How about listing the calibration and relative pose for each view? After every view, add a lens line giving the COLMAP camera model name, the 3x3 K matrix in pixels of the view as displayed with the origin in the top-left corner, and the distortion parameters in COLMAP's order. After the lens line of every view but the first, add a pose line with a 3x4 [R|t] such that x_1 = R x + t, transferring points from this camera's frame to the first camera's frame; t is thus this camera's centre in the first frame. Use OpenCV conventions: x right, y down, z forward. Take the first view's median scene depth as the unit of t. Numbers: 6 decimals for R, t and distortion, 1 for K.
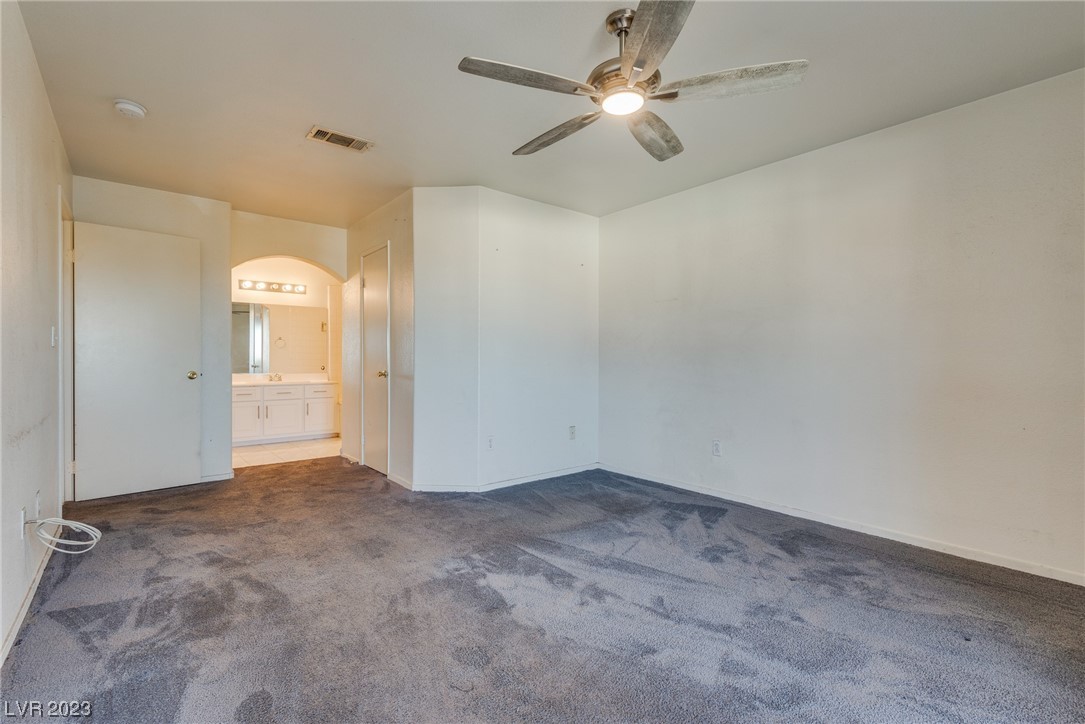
lens RADIAL K [[495.0, 0, 541.9], [0, 495.0, 361.2], [0, 0, 1]] dist [-0.000019, -0.000669]
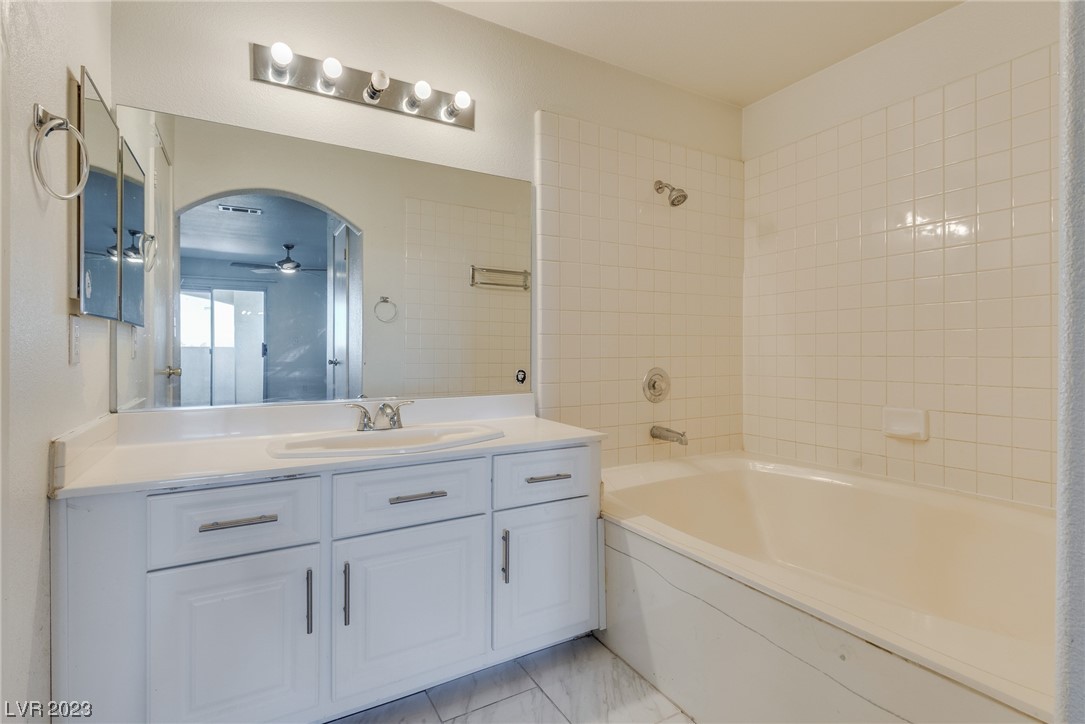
lens RADIAL K [[495.0, 0, 534.3], [0, 495.0, 355.6], [0, 0, 1]] dist [-0.000019, -0.000669]
pose [[0.986714, 0.004012, -0.162420, -0.407081], [-0.002887, 0.999970, 0.007161, -0.001597], [0.162444, -0.006597, 0.986696, 0.740016]]
